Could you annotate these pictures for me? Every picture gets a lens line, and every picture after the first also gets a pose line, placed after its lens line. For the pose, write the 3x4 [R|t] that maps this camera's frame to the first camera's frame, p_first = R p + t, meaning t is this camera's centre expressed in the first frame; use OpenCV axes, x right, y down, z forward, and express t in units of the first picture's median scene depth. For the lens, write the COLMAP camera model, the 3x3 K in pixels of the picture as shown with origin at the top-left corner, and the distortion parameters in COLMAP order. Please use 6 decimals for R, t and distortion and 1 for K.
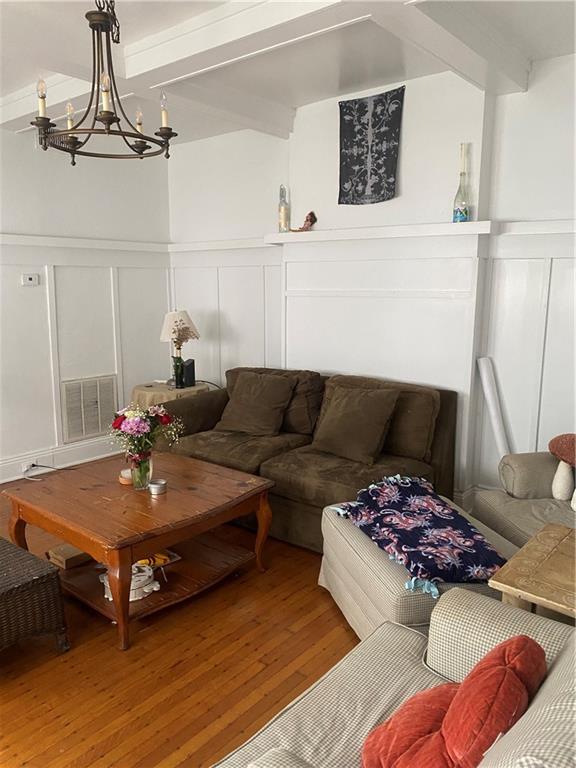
lens RADIAL K [[590.8, 0, 296.7], [0, 590.8, 371.1], [0, 0, 1]] dist [0.026521, -0.040805]
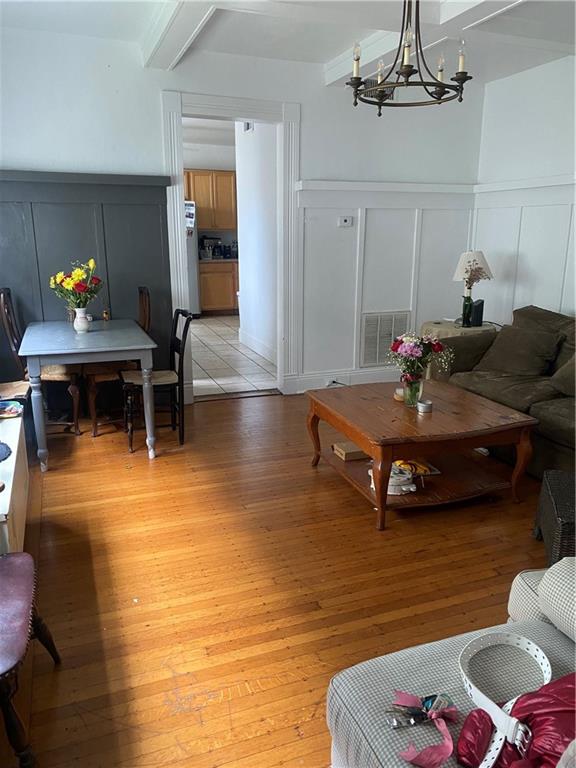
lens RADIAL K [[586.9, 0, 288.2], [0, 586.9, 384.9], [0, 0, 1]] dist [0.007833, -0.022502]
pose [[0.863074, 0.128933, -0.488344, 0.084101], [-0.072257, 0.988443, 0.133267, 0.024396], [0.499883, -0.079733, 0.862415, -0.097665]]
